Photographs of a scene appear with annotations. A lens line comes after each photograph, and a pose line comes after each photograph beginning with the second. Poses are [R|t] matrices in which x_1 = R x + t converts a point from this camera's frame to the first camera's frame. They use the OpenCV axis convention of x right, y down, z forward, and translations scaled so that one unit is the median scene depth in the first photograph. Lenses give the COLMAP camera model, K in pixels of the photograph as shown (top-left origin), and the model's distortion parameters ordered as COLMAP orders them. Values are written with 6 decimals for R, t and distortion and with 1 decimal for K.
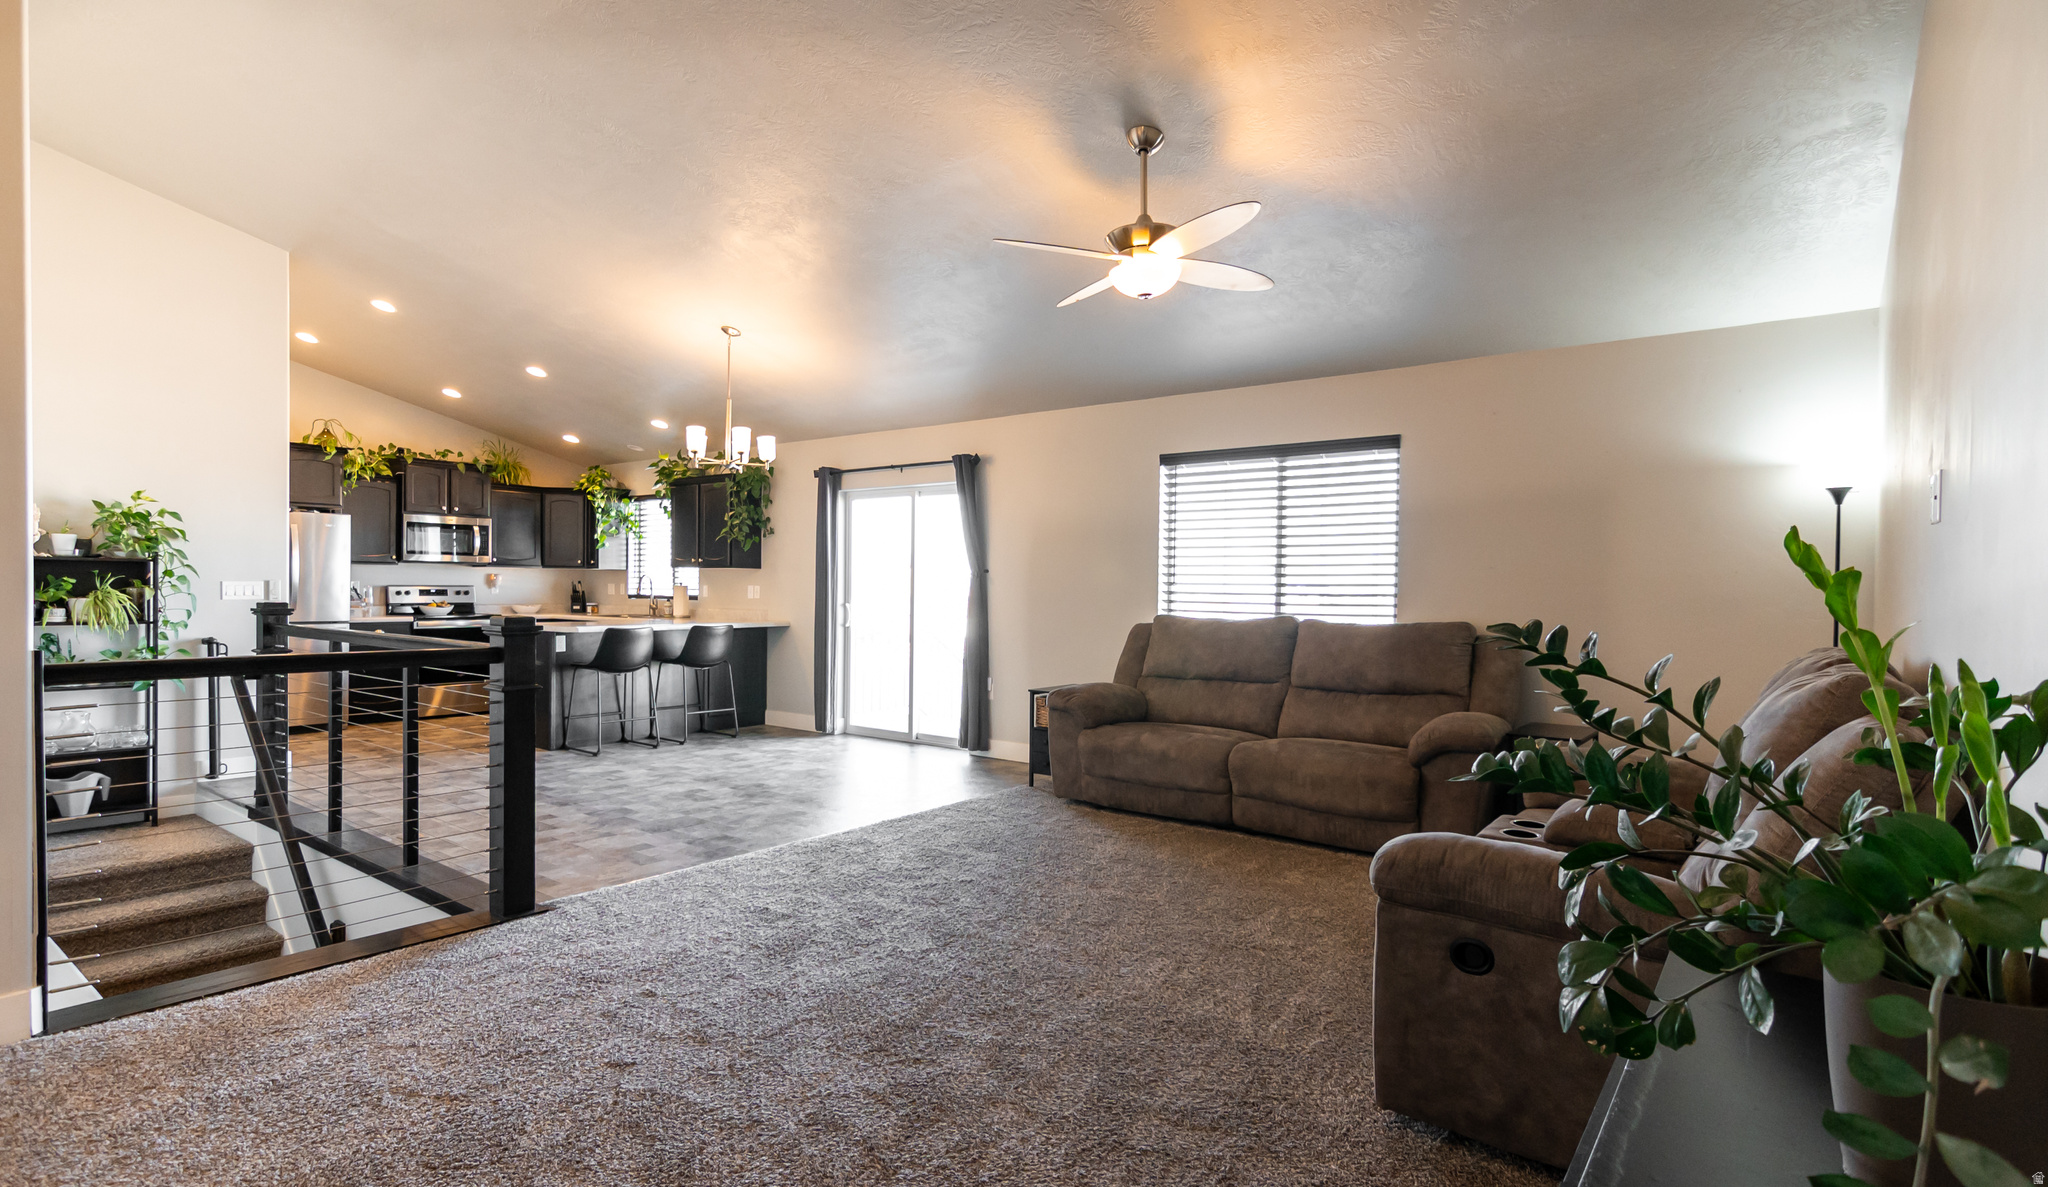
lens RADIAL K [[1006.8, 0, 1015.3], [0, 1006.8, 592.3], [0, 0, 1]] dist [0.001769, 0.000422]
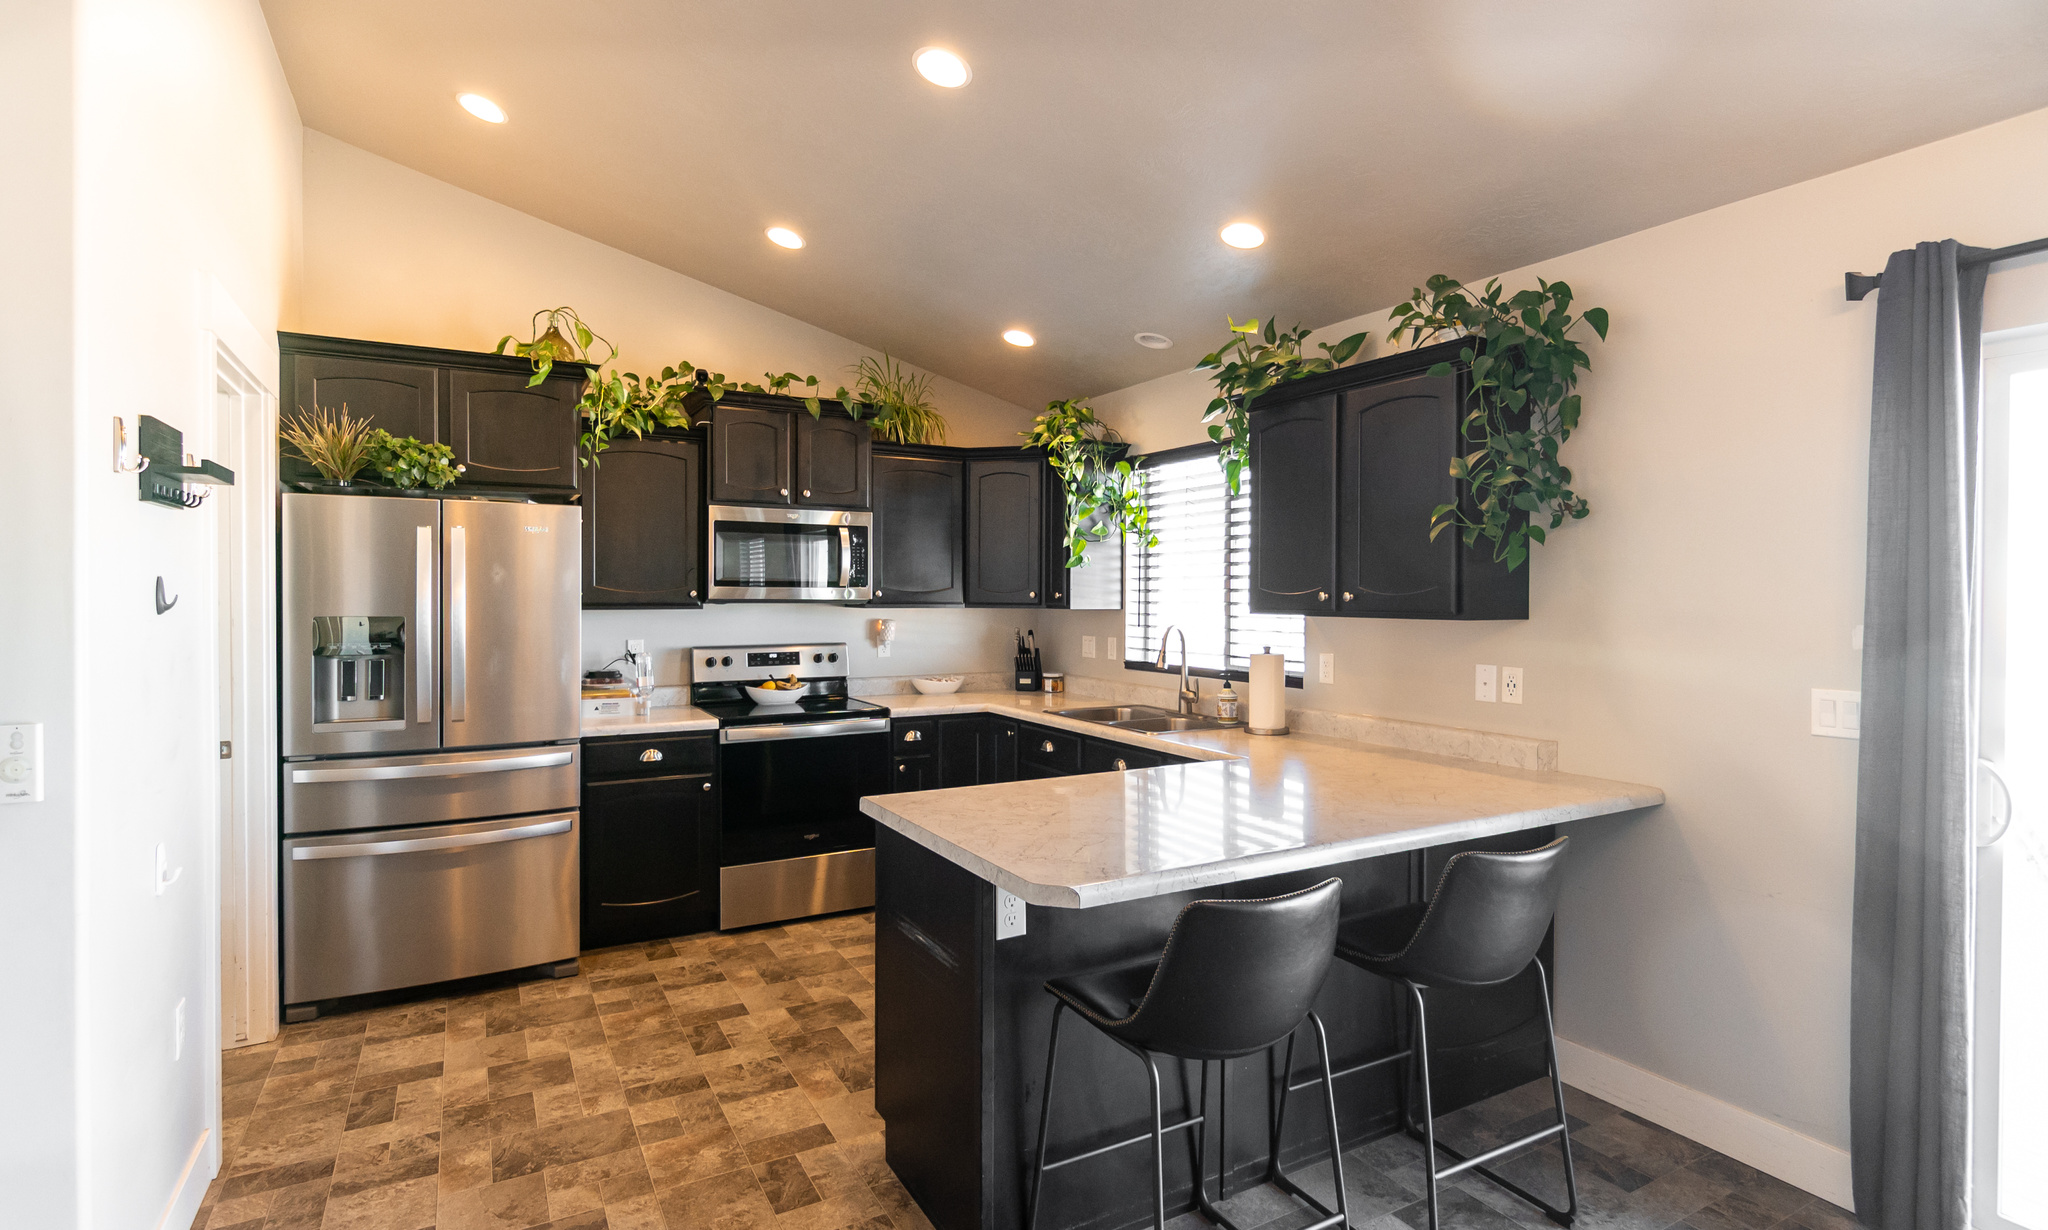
lens RADIAL K [[999.6, 0, 1017.5], [0, 999.6, 610.3], [0, 0, 1]] dist [-0.003371, -0.000076]
pose [[0.922733, -0.000804, -0.385438, -0.256791], [0.004026, 0.999963, 0.007552, -0.027149], [0.385418, -0.008520, 0.922703, 0.557293]]
